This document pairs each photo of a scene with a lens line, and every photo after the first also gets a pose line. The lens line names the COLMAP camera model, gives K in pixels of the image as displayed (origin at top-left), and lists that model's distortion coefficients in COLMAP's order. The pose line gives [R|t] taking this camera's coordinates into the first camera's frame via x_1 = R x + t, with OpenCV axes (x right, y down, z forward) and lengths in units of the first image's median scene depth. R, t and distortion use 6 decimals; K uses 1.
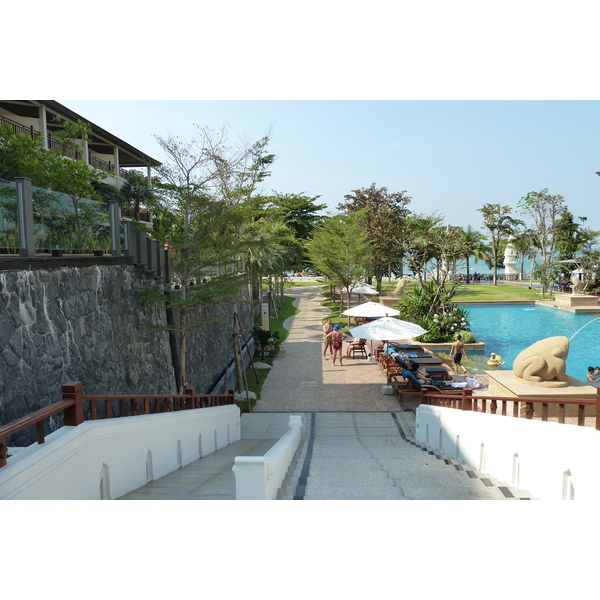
lens RADIAL K [[441.8, 0, 298.7], [0, 441.8, 301.3], [0, 0, 1]] dist [-0.020012, -0.006768]
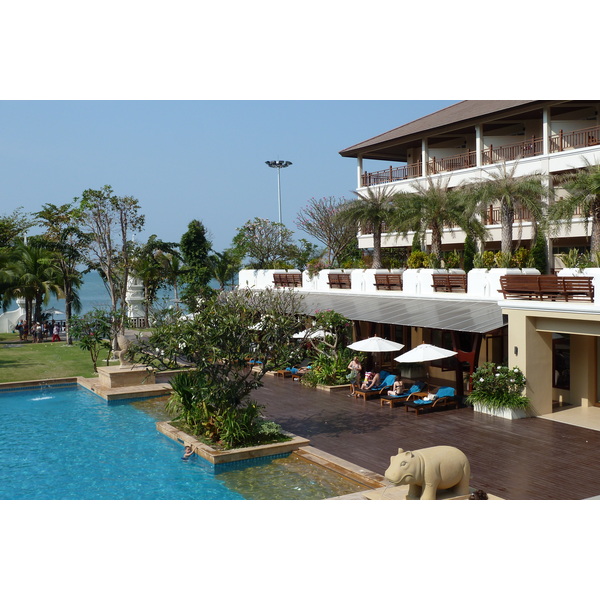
lens RADIAL K [[733.9, 0, 306.1], [0, 733.9, 290.4], [0, 0, 1]] dist [-0.010519, 0.000000]
pose [[0.859082, -0.011535, 0.511708, 0.345076], [0.052059, 0.996531, -0.064936, -0.042593], [-0.509184, 0.082425, 0.856702, 0.015375]]
